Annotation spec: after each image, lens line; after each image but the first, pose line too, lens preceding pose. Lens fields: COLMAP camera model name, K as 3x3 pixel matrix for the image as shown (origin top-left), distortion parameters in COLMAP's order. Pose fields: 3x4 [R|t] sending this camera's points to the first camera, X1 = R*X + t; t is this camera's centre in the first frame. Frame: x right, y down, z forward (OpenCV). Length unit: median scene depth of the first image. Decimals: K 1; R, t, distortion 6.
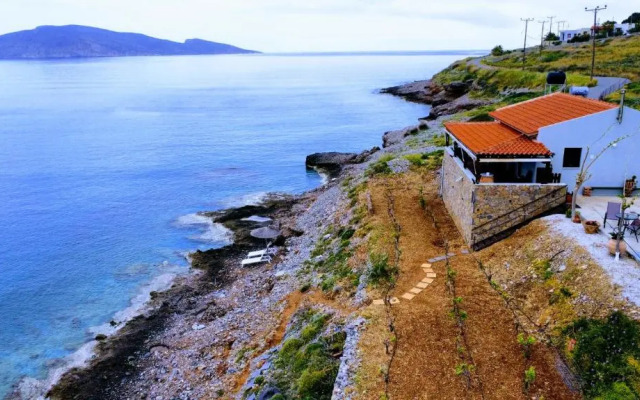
lens RADIAL K [[537.7, 0, 321.6], [0, 537.7, 199.4], [0, 0, 1]] dist [0.001163, -0.007051]
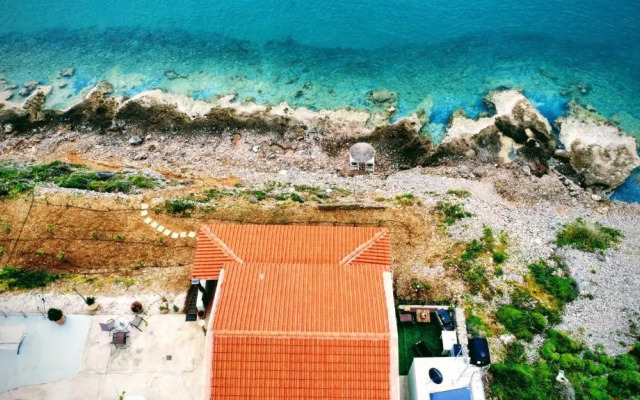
lens RADIAL K [[537.7, 0, 318.5], [0, 537.7, 195.3], [0, 0, 1]] dist [0.001163, -0.007051]
pose [[0.047162, 0.811875, -0.581923, 0.744469], [-0.259979, 0.572471, 0.777617, -0.884011], [0.964462, 0.114614, 0.238070, 0.753395]]
